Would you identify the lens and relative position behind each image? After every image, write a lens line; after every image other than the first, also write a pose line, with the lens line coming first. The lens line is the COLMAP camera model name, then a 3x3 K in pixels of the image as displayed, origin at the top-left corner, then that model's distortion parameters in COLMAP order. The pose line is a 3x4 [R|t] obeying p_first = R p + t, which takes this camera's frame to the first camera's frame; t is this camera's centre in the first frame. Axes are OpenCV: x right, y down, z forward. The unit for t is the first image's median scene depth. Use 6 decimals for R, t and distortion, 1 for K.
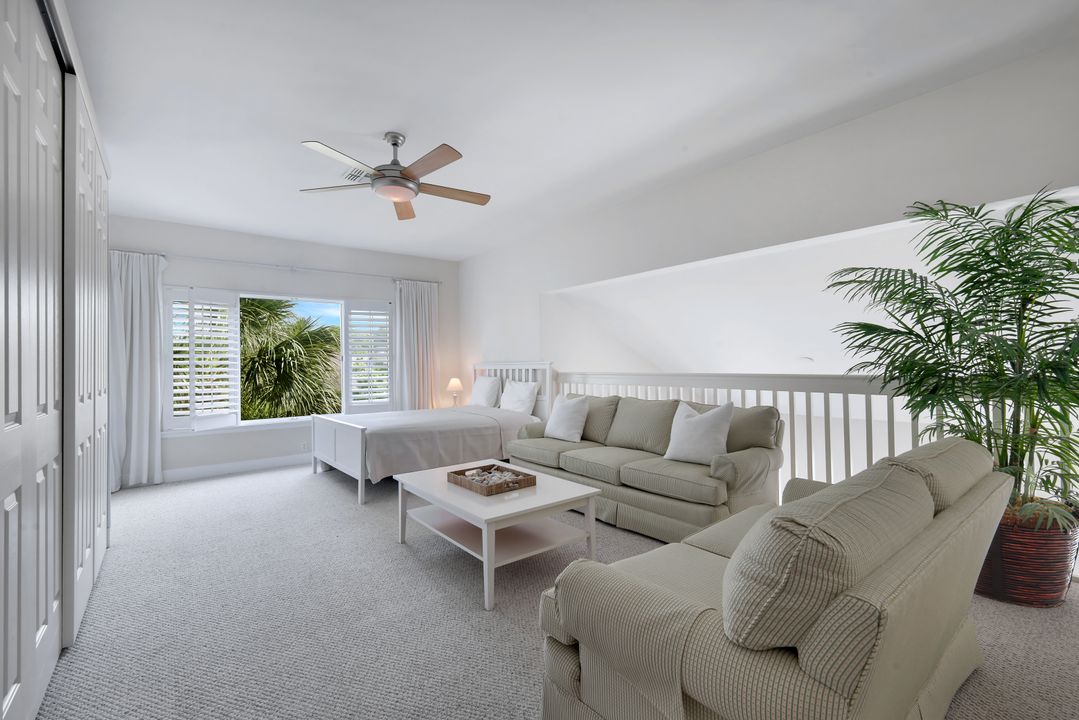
lens RADIAL K [[467.9, 0, 537.1], [0, 467.9, 360.1], [0, 0, 1]] dist [-0.002235, -0.000115]
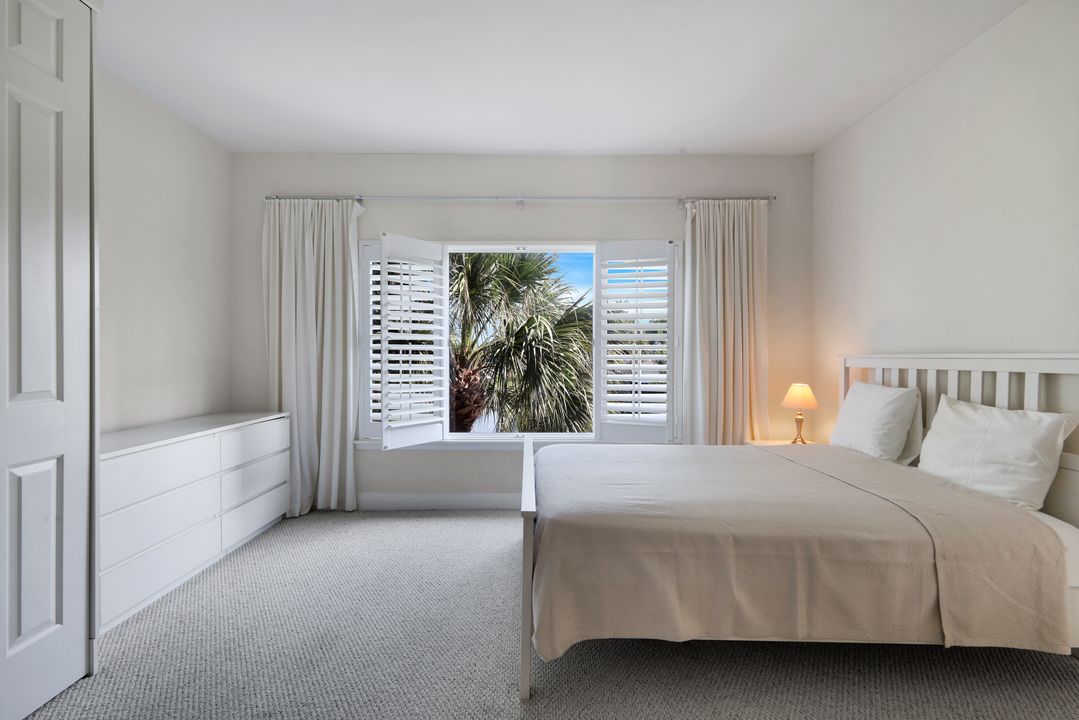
lens RADIAL K [[516.6, 0, 540.6], [0, 516.6, 359.4], [0, 0, 1]] dist [0.015873, -0.000203]
pose [[0.791421, 0.022229, -0.610868, -0.065243], [-0.009298, 0.999661, 0.024331, 0.002419], [0.611201, -0.013576, 0.791359, 0.452780]]
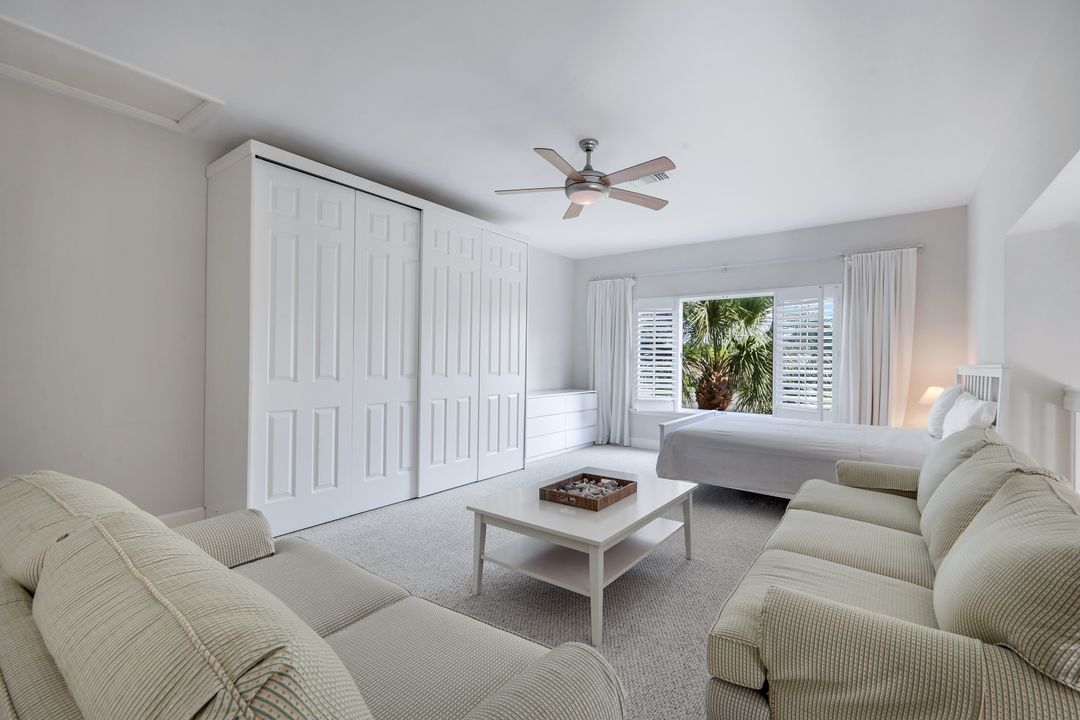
lens RADIAL K [[472.3, 0, 539.1], [0, 472.3, 359.1], [0, 0, 1]] dist [0.007233, -0.000148]
pose [[0.261628, 0.017638, -0.965008, 0.372776], [-0.010130, 0.999828, 0.015528, -0.005927], [0.965116, 0.005713, 0.261762, 0.331665]]
